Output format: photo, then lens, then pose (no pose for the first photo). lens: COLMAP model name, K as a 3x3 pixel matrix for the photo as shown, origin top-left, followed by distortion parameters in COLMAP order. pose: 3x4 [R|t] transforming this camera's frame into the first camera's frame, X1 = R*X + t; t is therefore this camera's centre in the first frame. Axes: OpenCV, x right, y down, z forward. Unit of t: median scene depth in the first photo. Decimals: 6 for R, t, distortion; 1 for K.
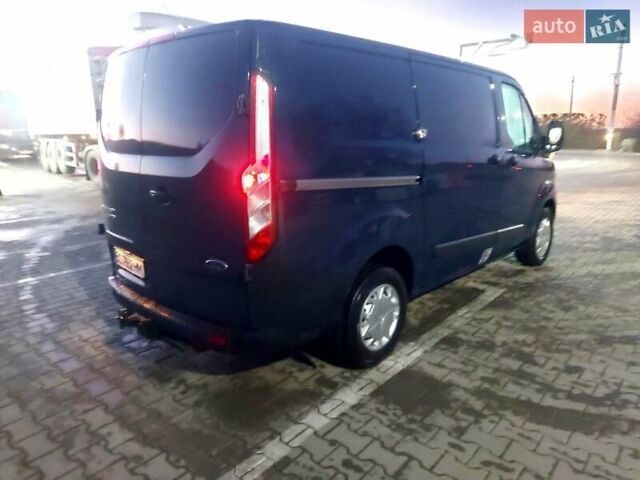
lens RADIAL K [[489.6, 0, 320.0], [0, 489.6, 240.0], [0, 0, 1]] dist [-0.001451, -0.003600]
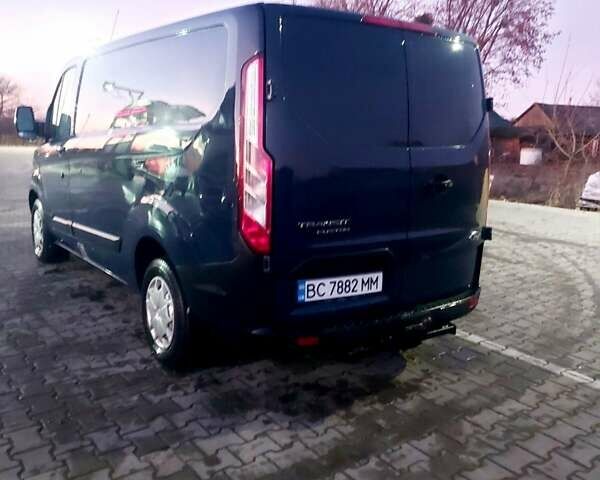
lens RADIAL K [[543.6, 0, 300.0], [0, 543.6, 240.0], [0, 0, 1]] dist [-0.000125, 0.000833]
pose [[0.207515, -0.176705, 0.962140, -1.639162], [0.195821, 0.971146, 0.136124, -0.226263], [-0.958432, 0.160160, 0.236130, 1.120225]]
